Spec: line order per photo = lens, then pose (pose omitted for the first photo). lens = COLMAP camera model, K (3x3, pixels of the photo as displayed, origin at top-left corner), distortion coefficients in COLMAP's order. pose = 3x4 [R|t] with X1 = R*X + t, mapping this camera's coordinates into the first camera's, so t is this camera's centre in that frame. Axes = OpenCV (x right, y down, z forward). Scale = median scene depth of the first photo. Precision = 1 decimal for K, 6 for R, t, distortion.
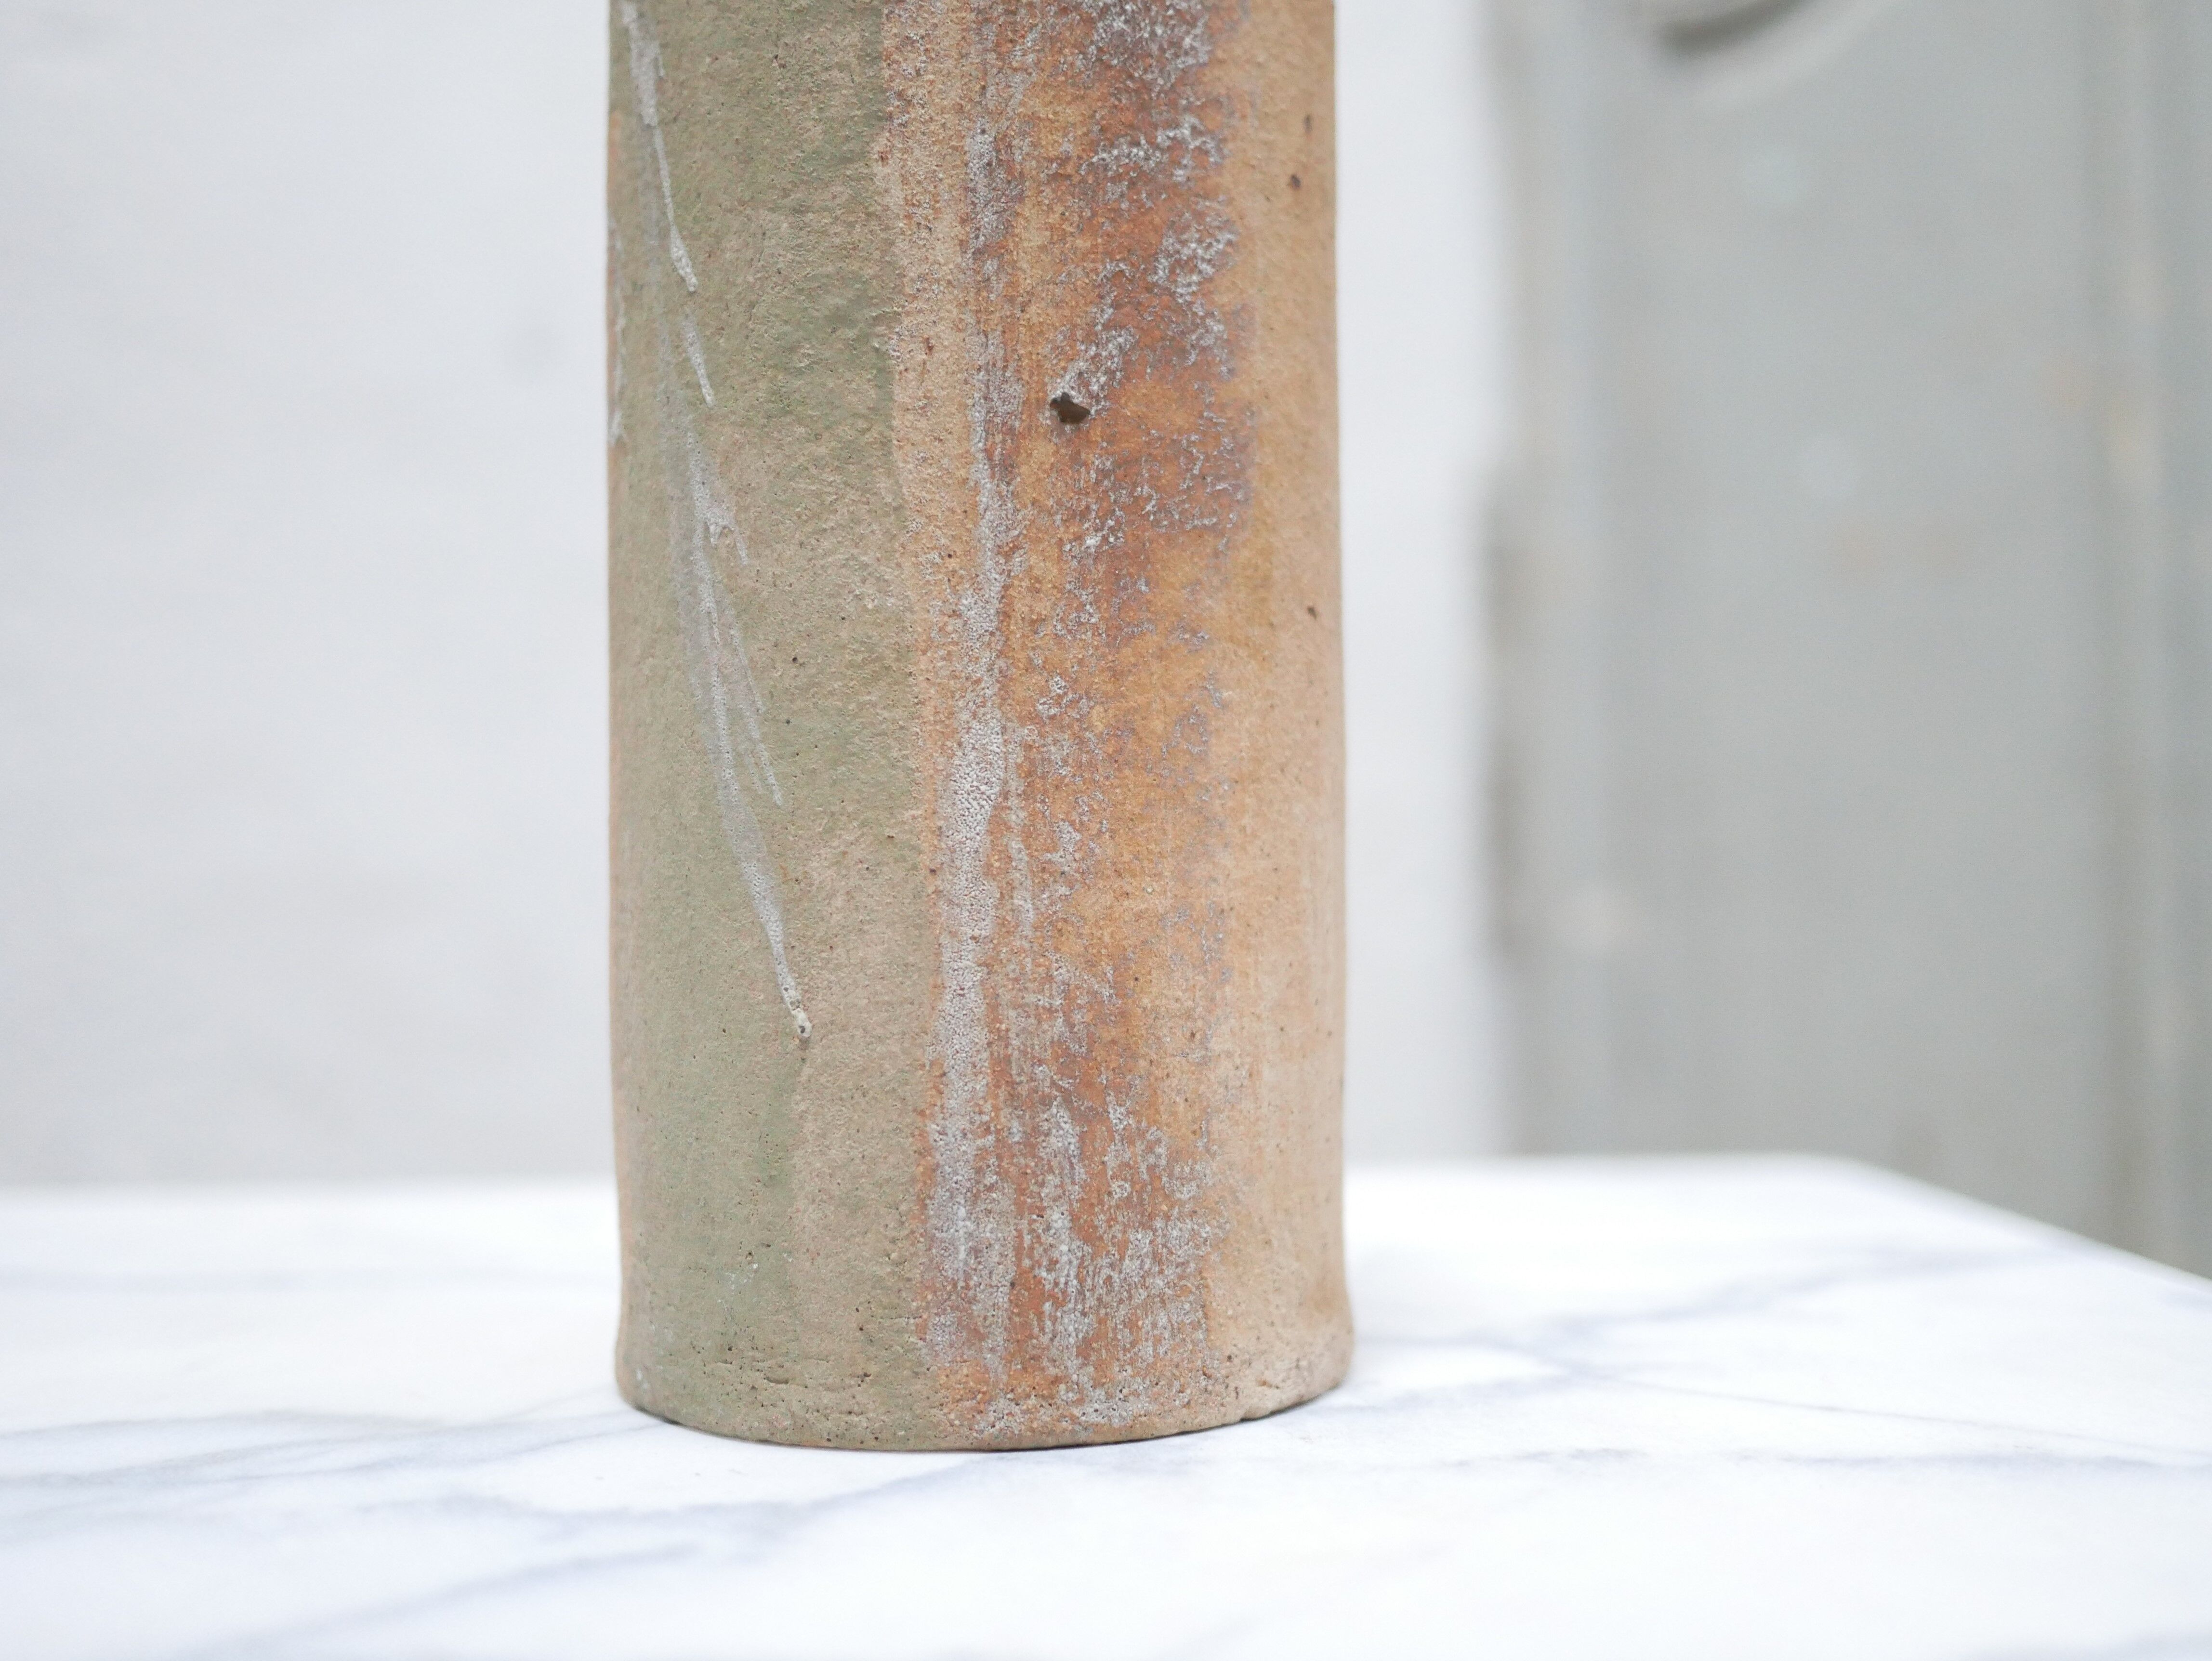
lens RADIAL K [[2585.1, 0, 1110.8], [0, 2585.1, 824.4], [0, 0, 1]] dist [-0.024617, 0.000000]
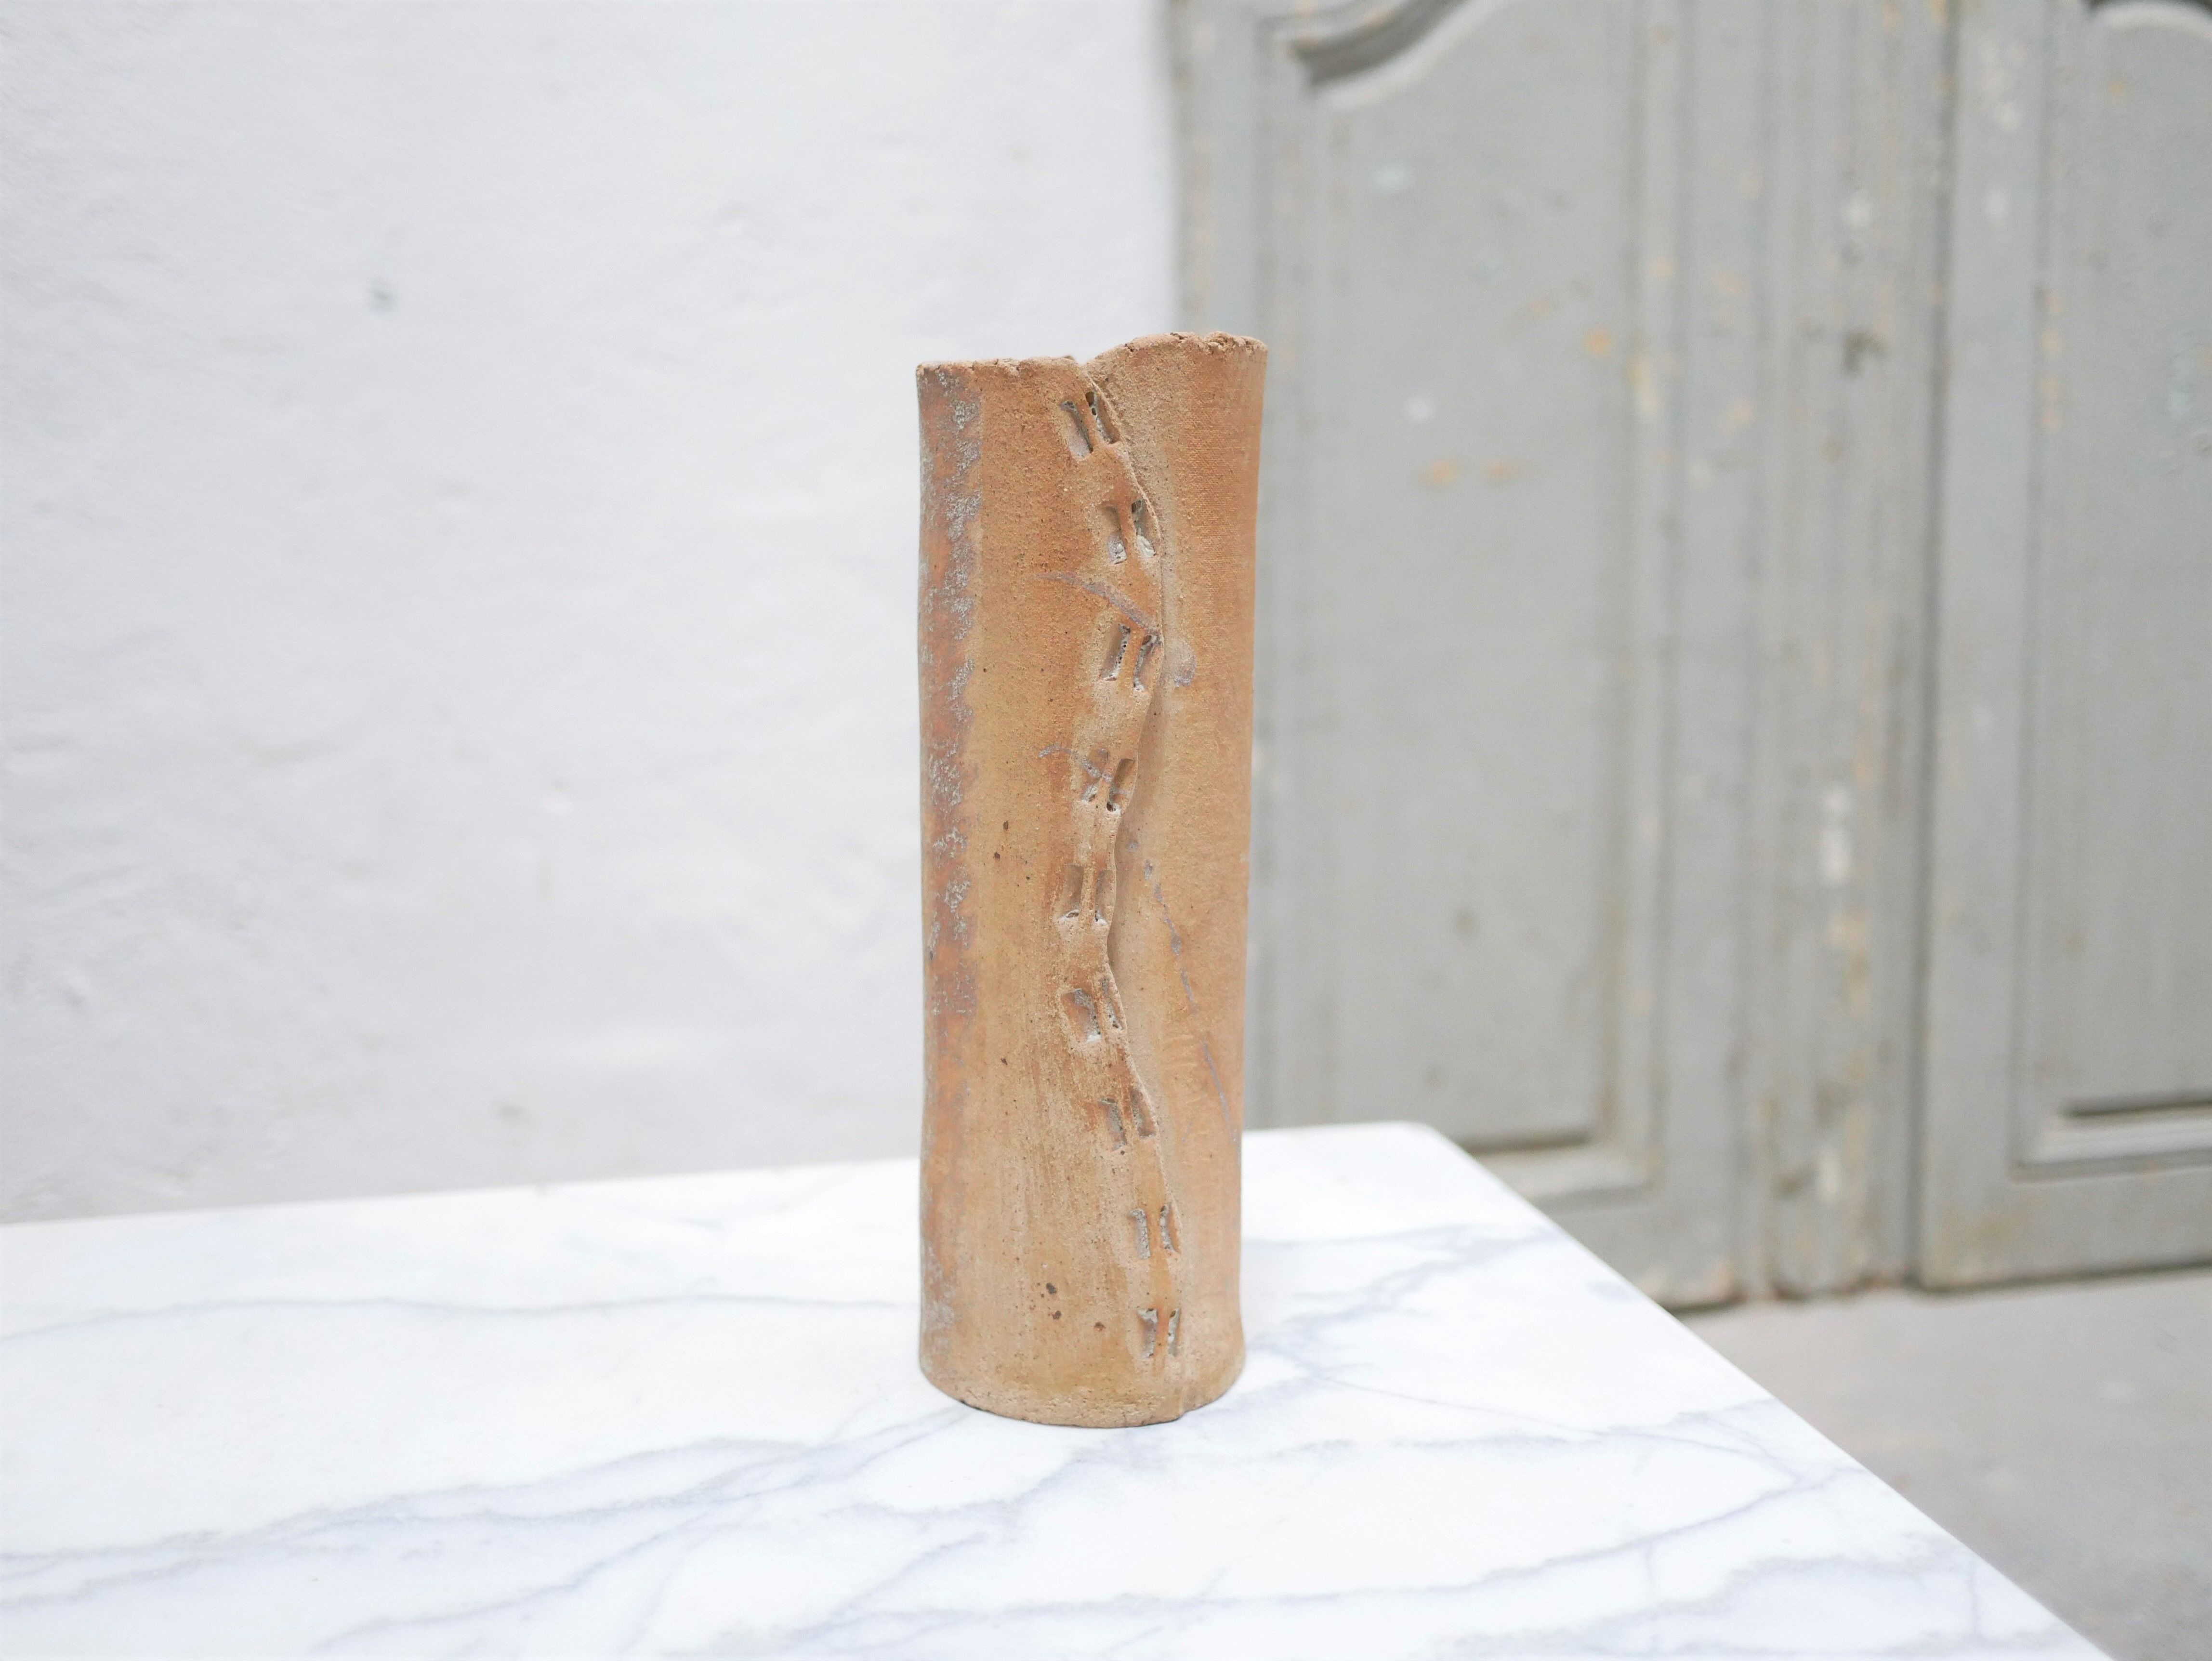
lens RADIAL K [[2585.1, 0, 1104.4], [0, 2585.1, 828.3], [0, 0, 1]] dist [-0.024617, 0.000000]
pose [[0.986363, -0.021582, 0.163162, -0.366005], [-0.011052, 0.980442, 0.196500, -0.719887], [-0.164212, -0.195623, 0.966833, -1.049545]]
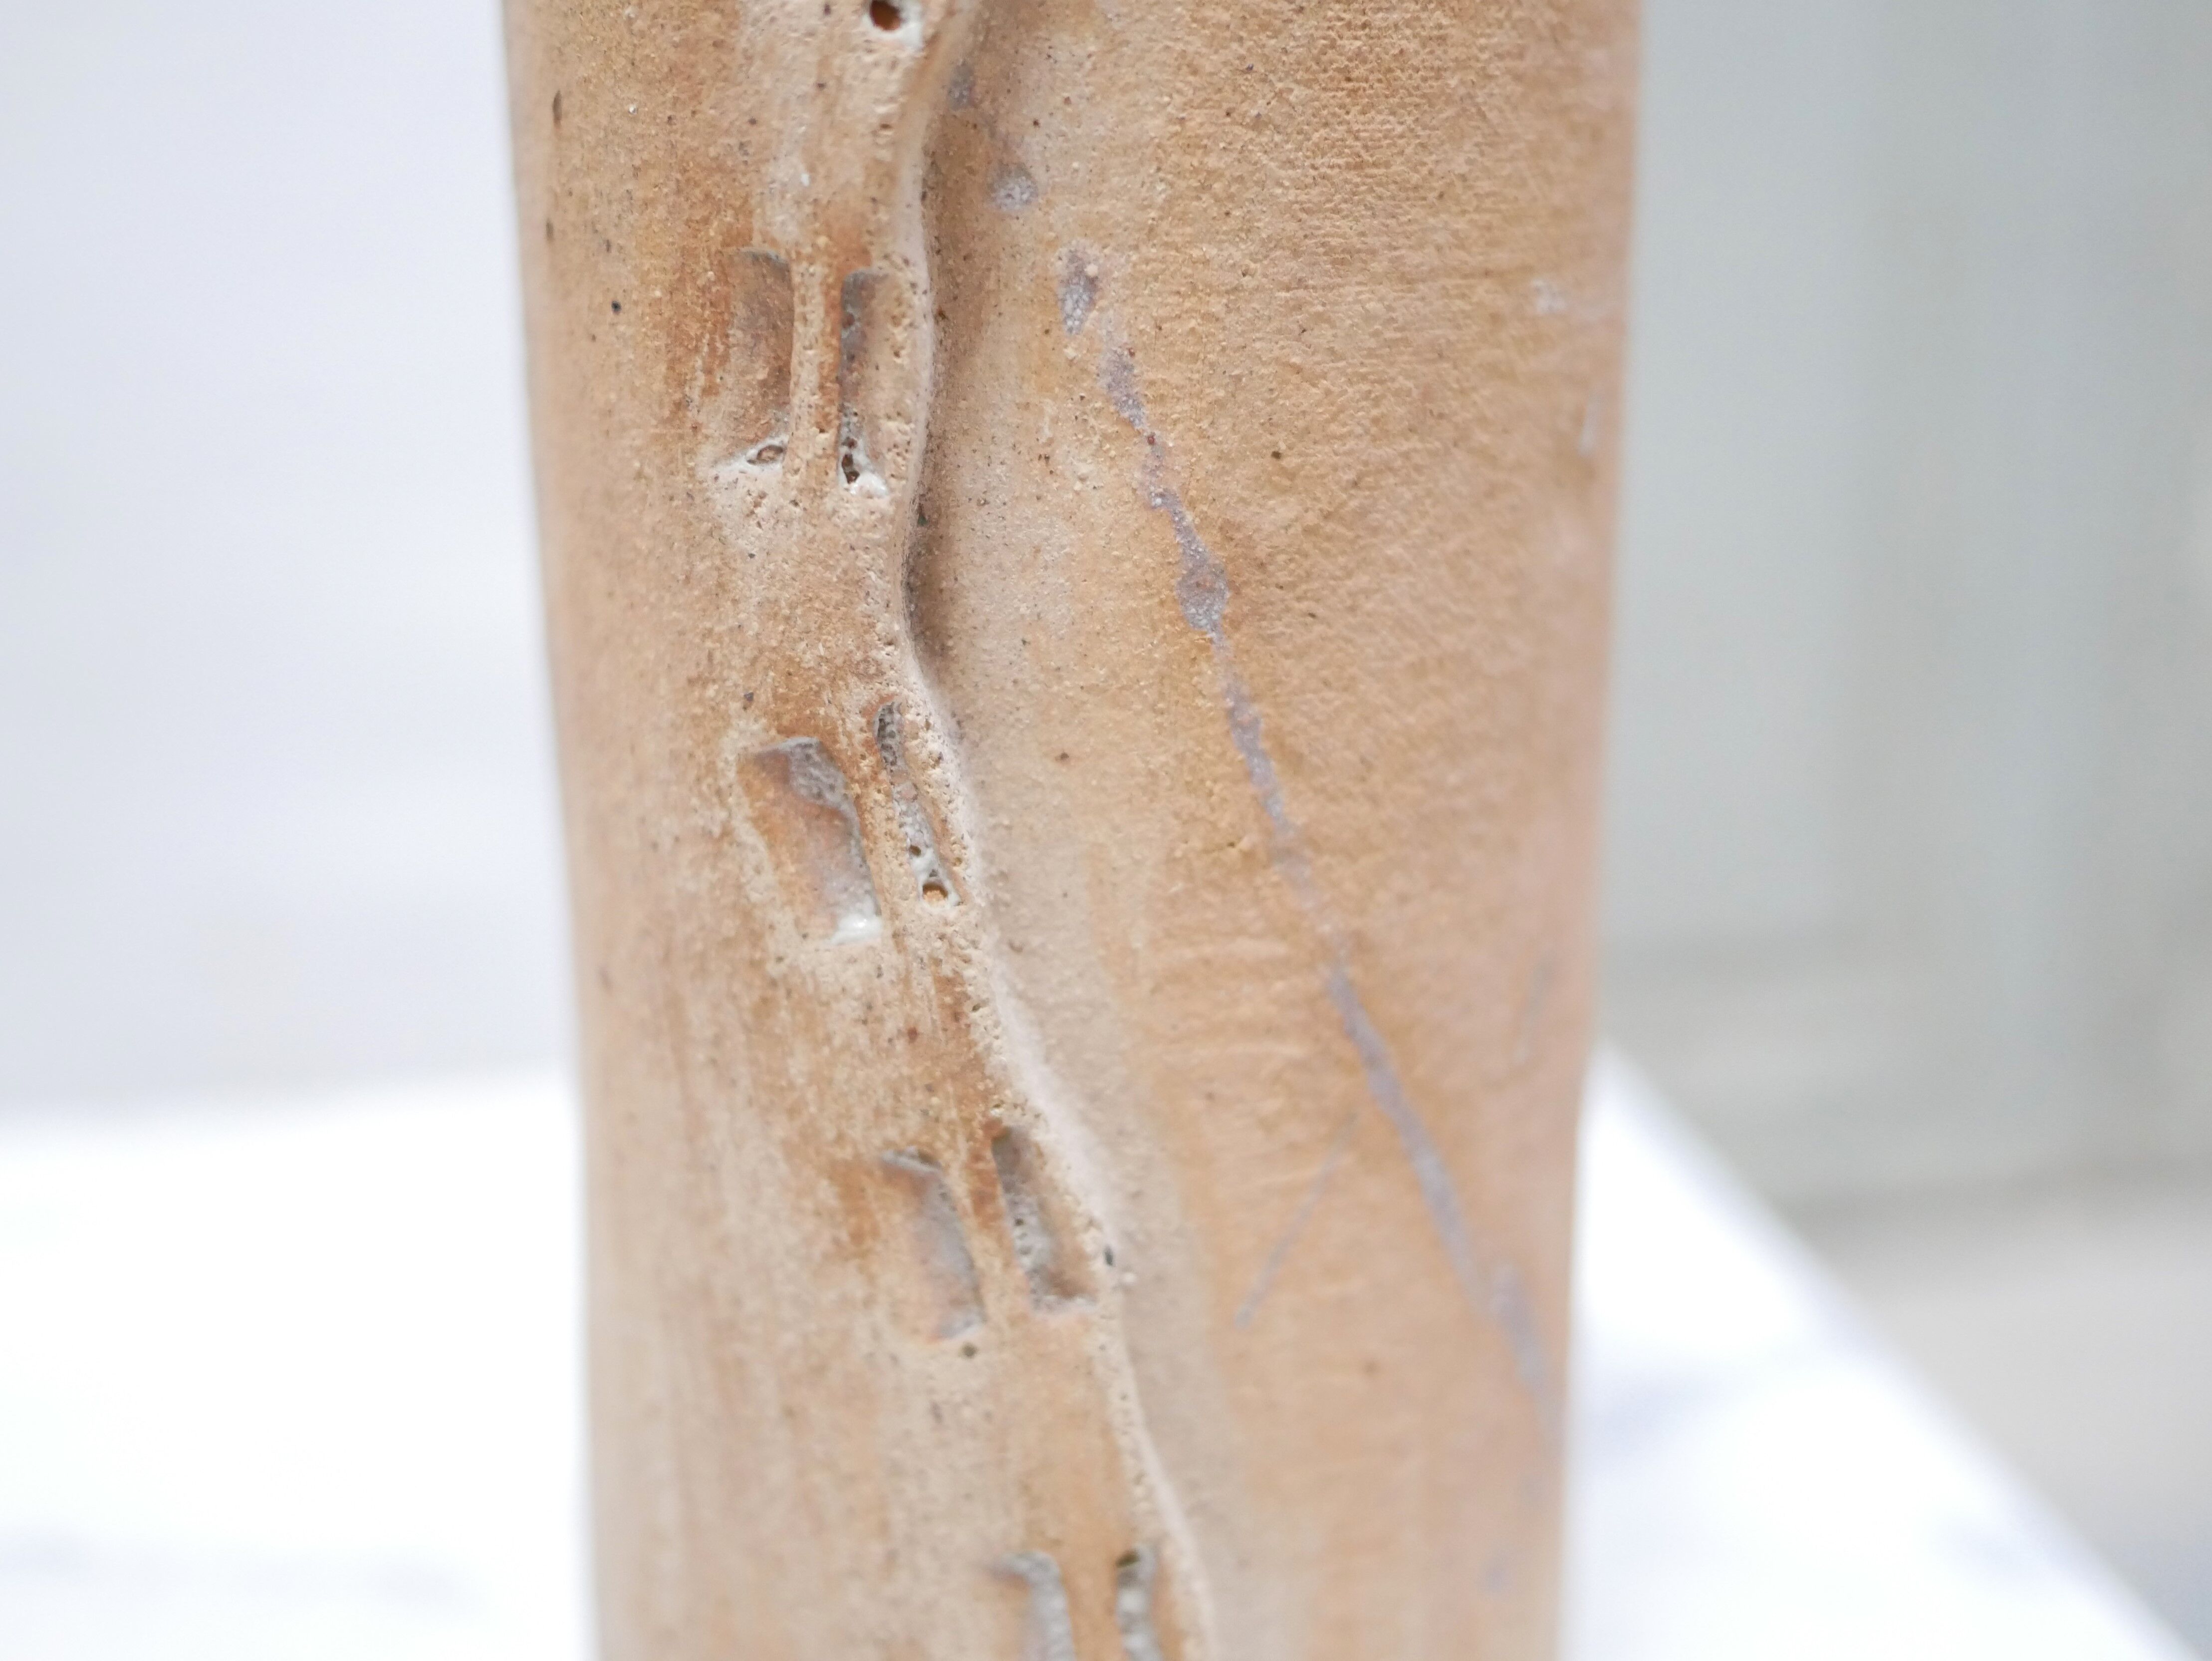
lens RADIAL K [[2739.7, 0, 1106.5], [0, 2739.7, 828.9], [0, 0, 1]] dist [-0.027925, 0.000000]
pose [[0.982070, 0.041632, -0.183861, 0.290776], [0.012496, 0.958790, 0.283842, -0.196699], [0.188101, -0.281050, 0.941078, 0.895413]]
